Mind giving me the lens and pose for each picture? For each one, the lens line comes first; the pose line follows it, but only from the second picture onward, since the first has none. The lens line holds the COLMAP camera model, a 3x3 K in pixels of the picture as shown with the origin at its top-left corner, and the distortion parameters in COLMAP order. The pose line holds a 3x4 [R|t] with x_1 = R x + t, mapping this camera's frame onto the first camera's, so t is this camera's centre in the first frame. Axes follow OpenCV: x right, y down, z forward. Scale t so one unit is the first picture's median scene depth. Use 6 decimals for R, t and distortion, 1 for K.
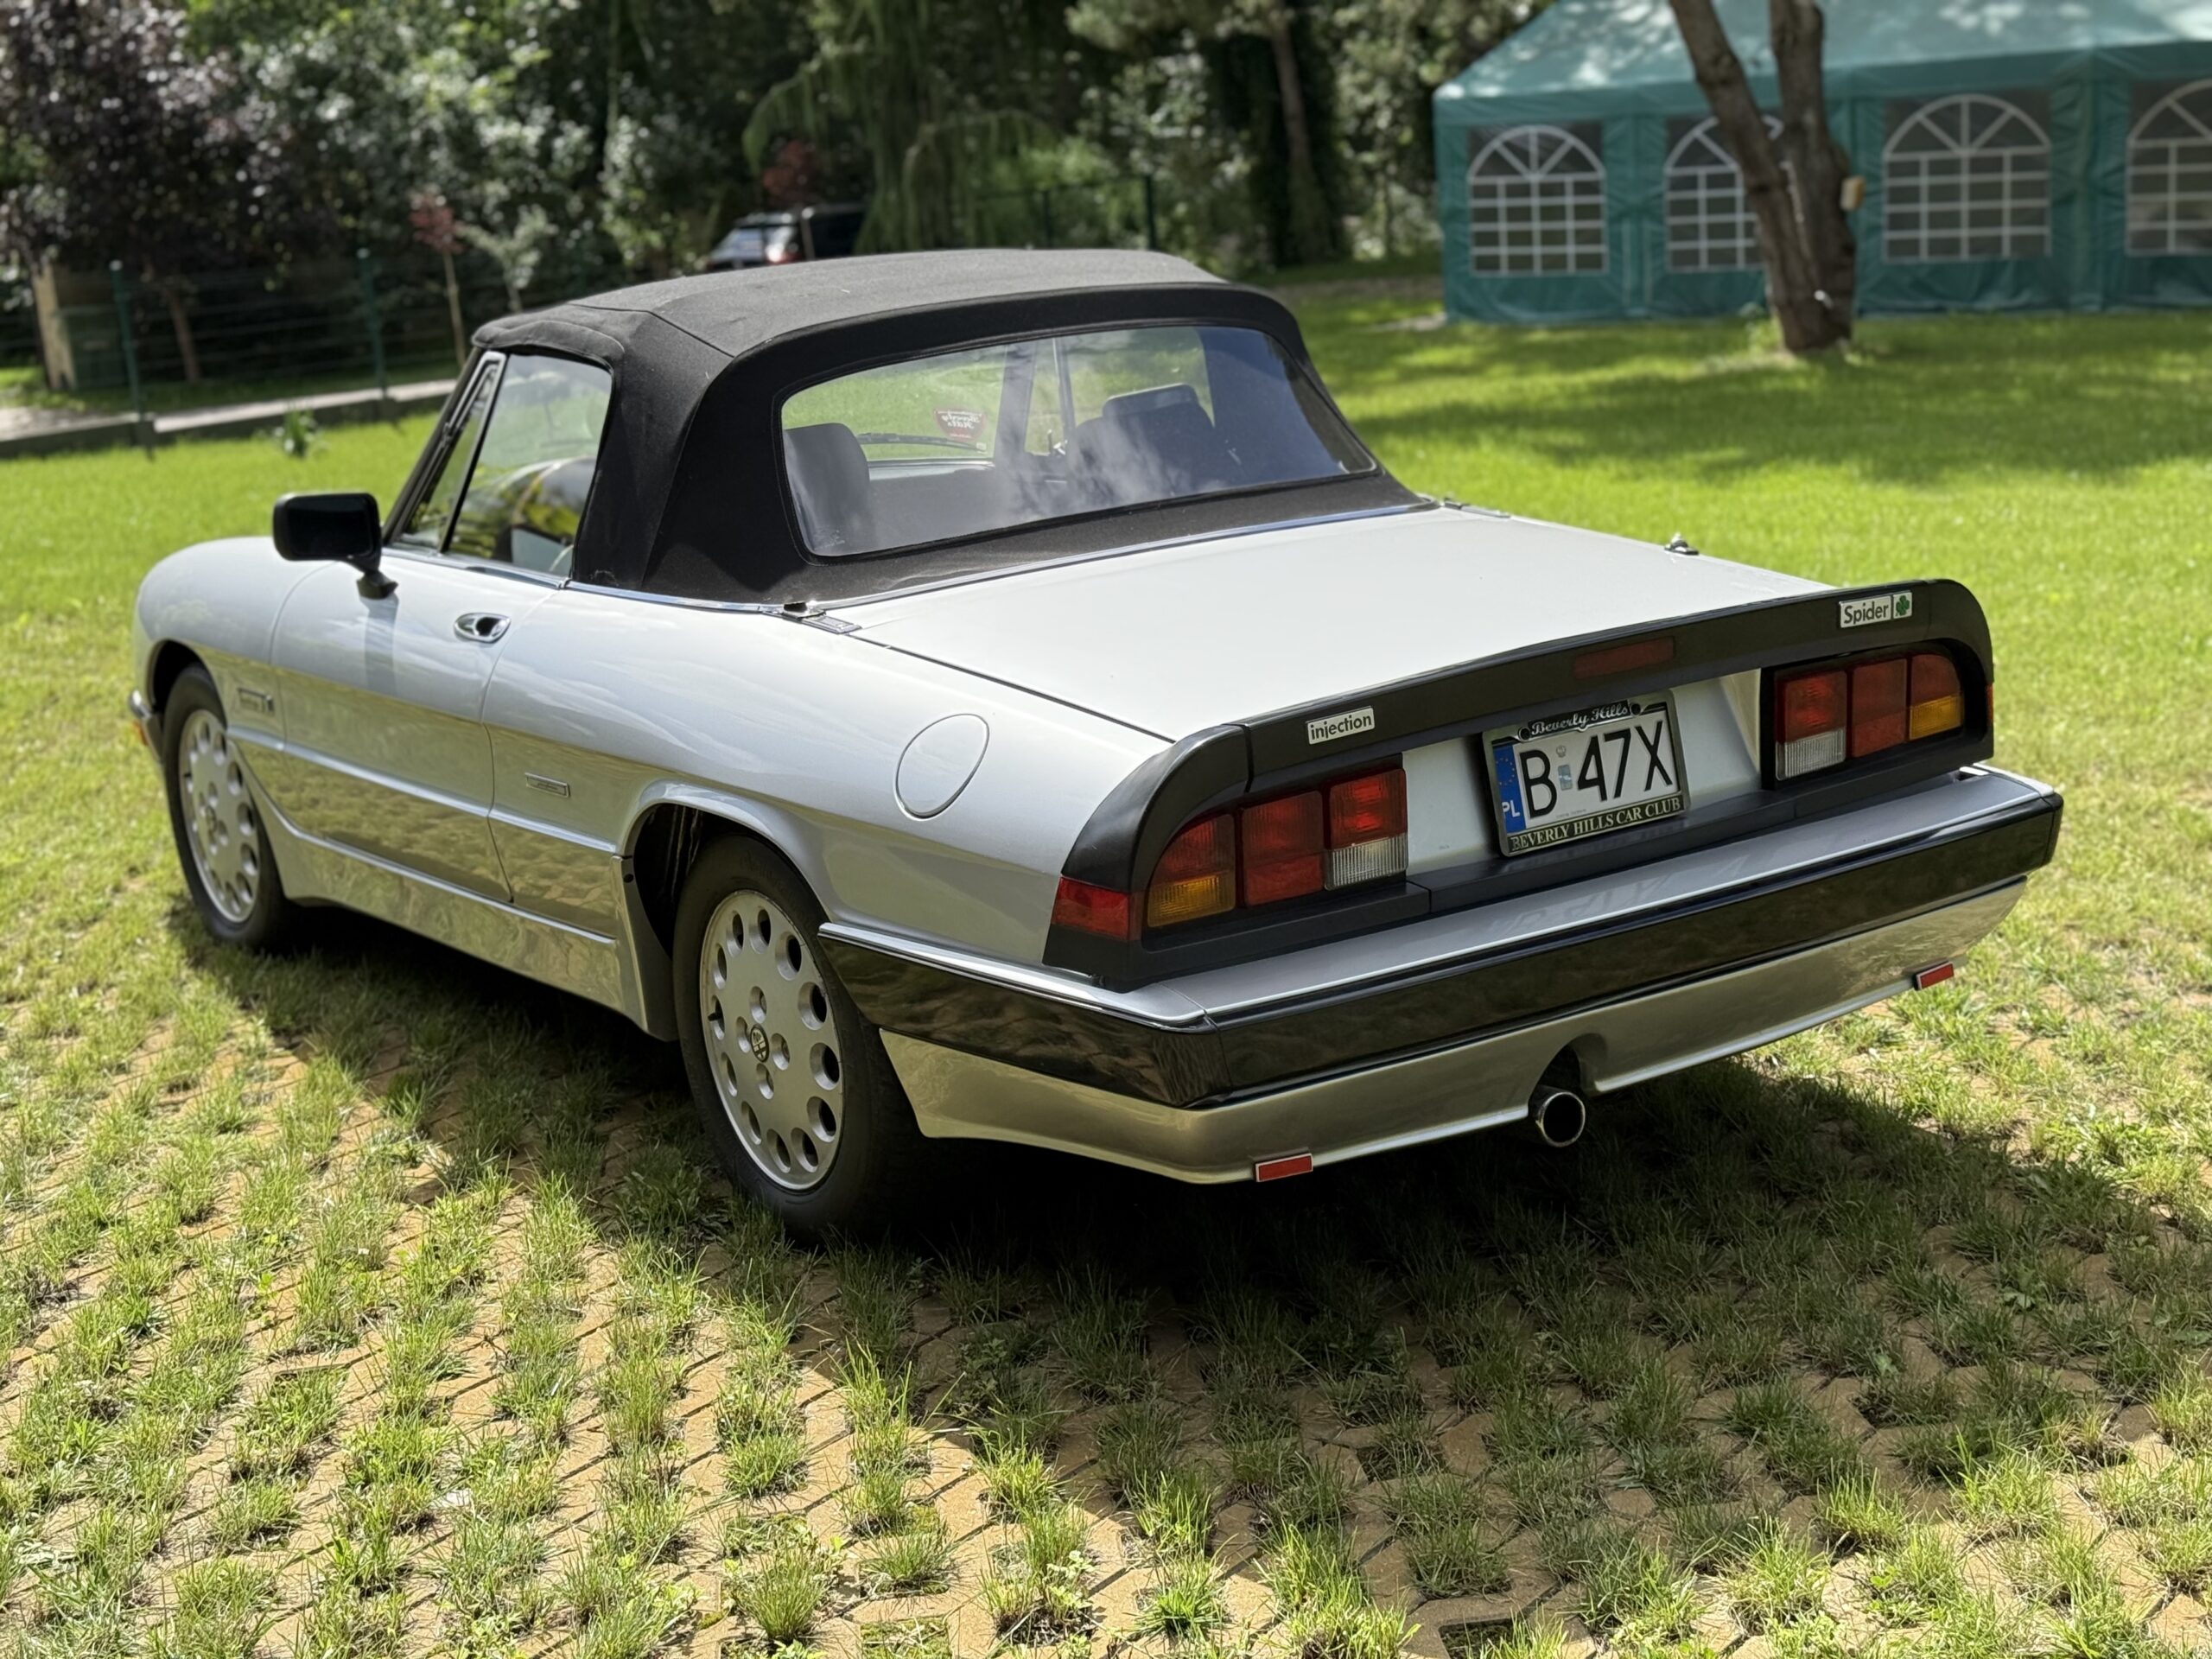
lens RADIAL K [[3101.2, 0, 1106.0], [0, 3101.2, 829.5], [0, 0, 1]] dist [0.256911, -0.928559]
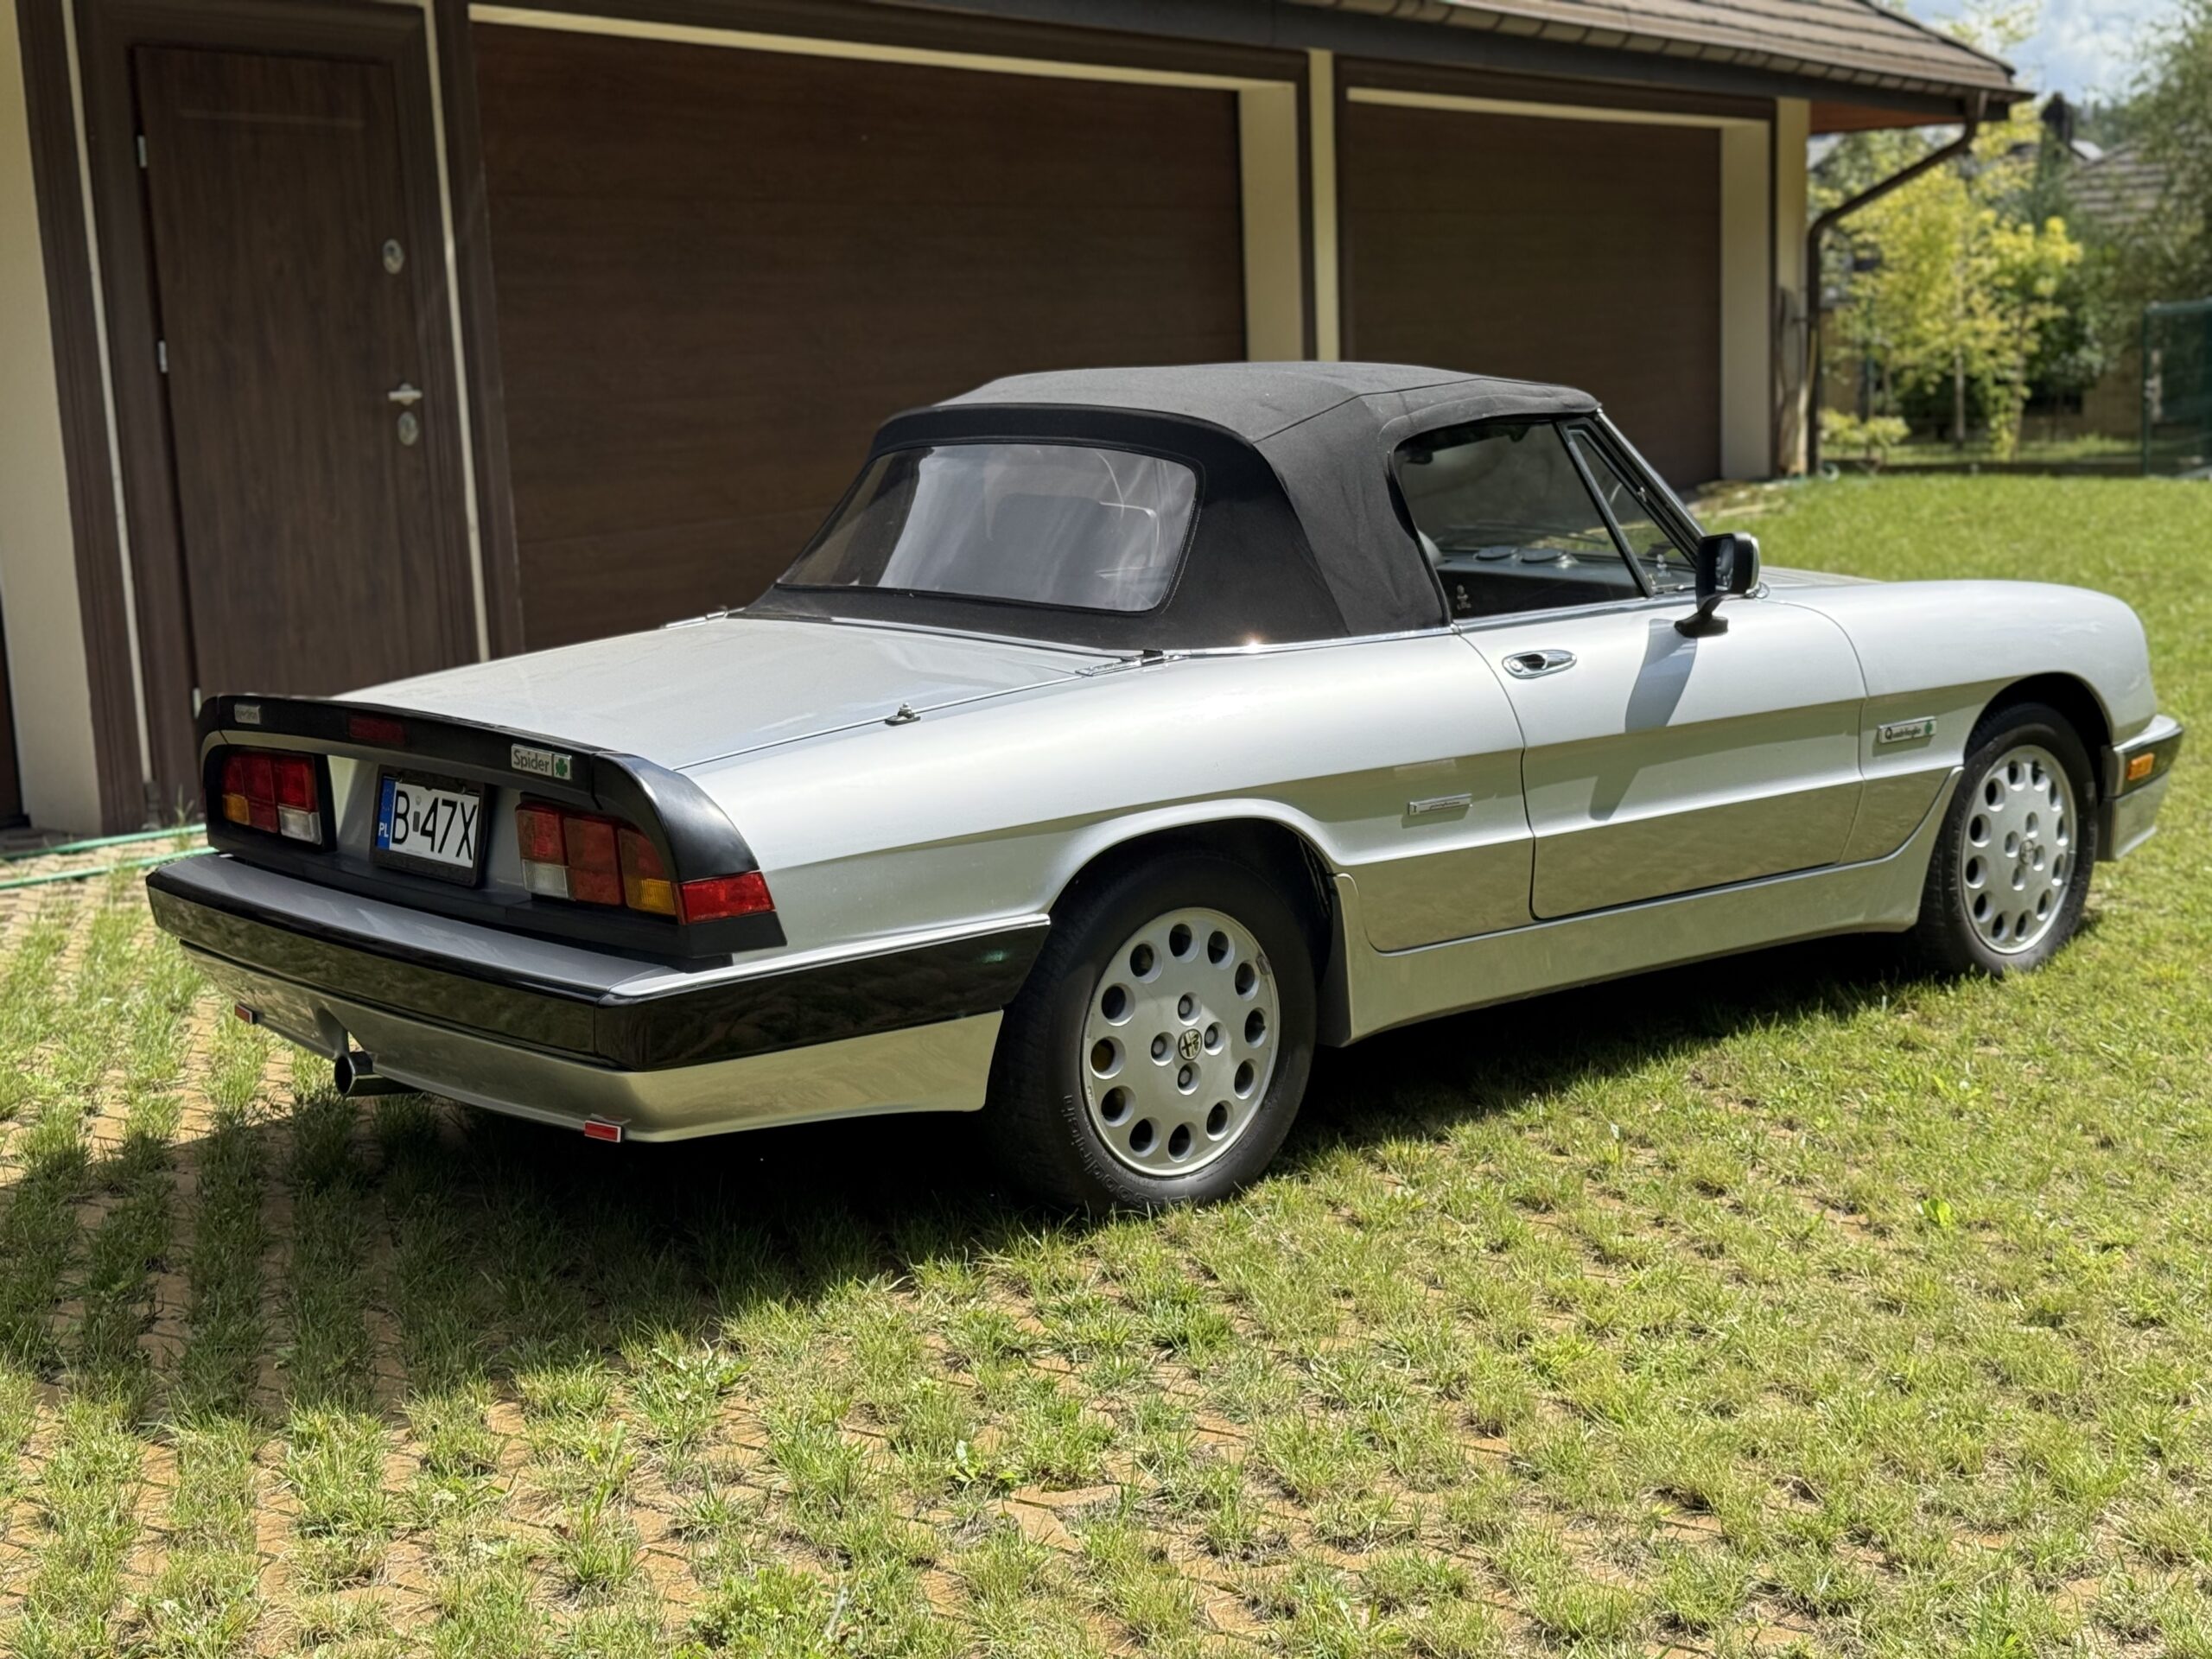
lens RADIAL K [[3101.2, 0, 1106.0], [0, 3101.2, 829.5], [0, 0, 1]] dist [0.256911, -0.928559]
pose [[0.137457, 0.250661, -0.958267, 1.333695], [-0.177821, 0.957977, 0.225078, -0.331069], [0.974415, 0.139461, 0.176254, 1.027394]]
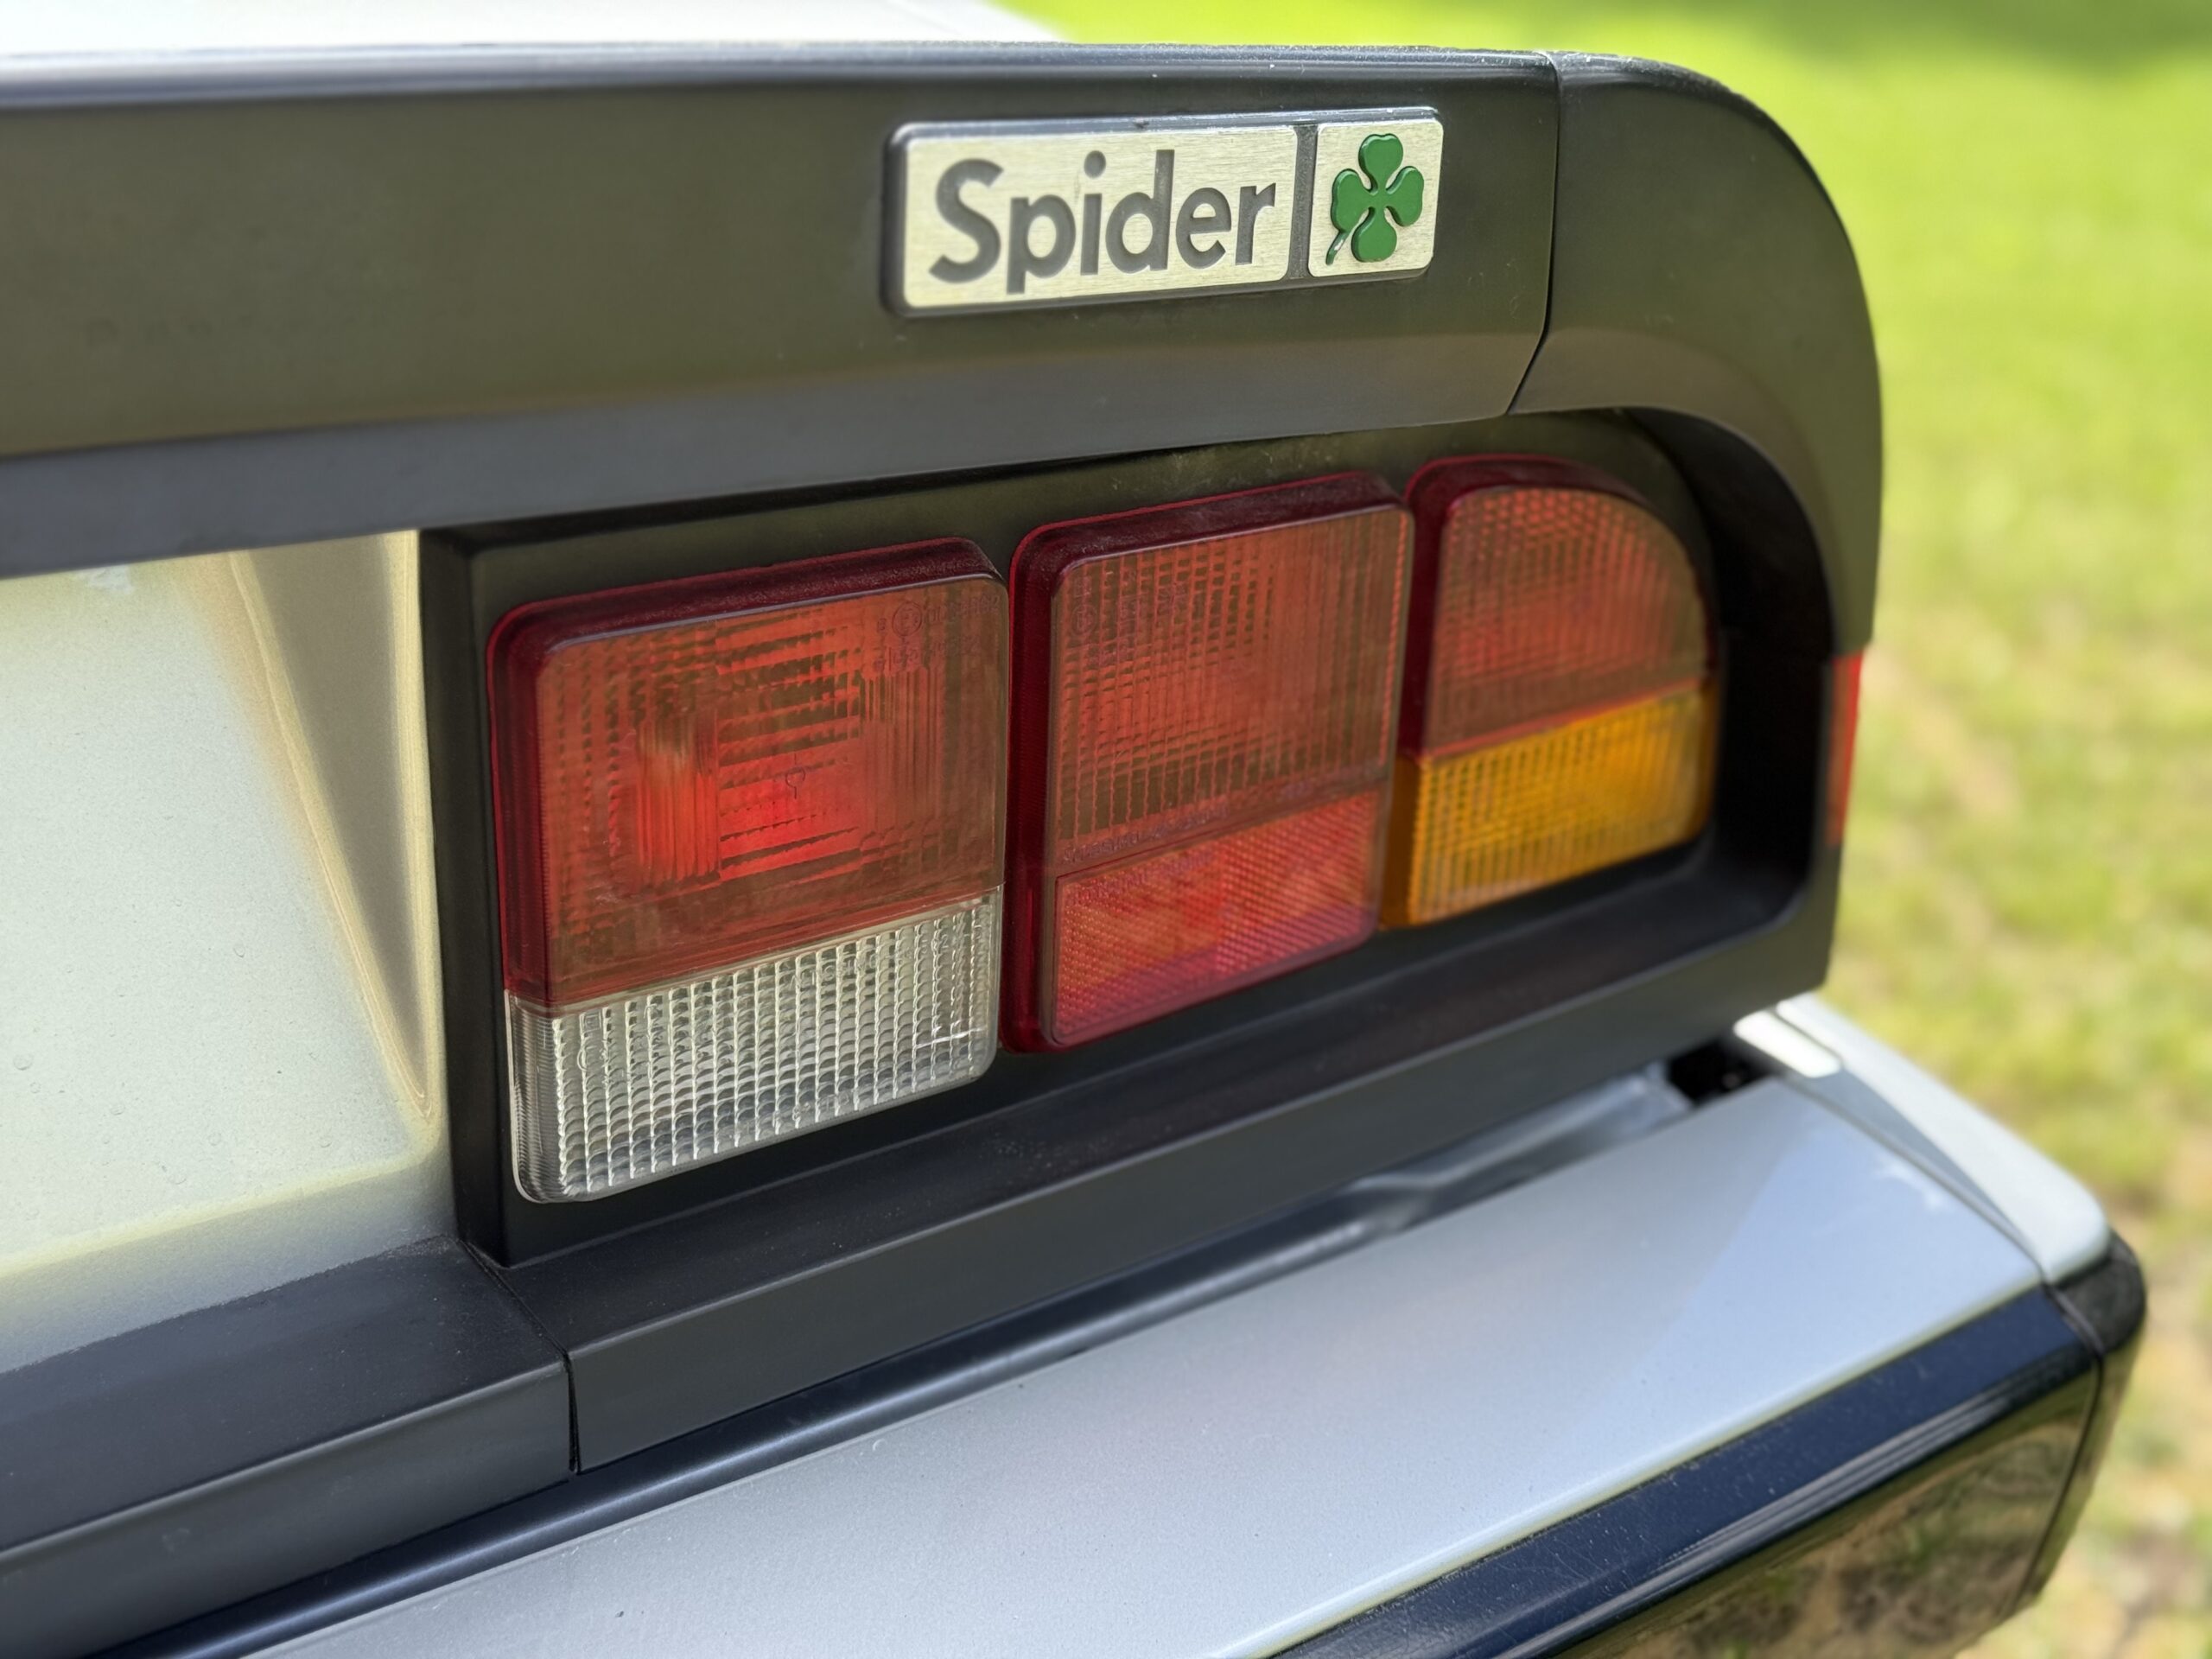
lens RADIAL K [[3101.2, 0, 1106.0], [0, 3101.2, 829.5], [0, 0, 1]] dist [0.256911, -0.928559]
pose [[0.995115, 0.087318, 0.046056, 0.242538], [-0.092791, 0.986562, 0.134480, -0.061560], [-0.033695, -0.138097, 0.989845, 0.863622]]
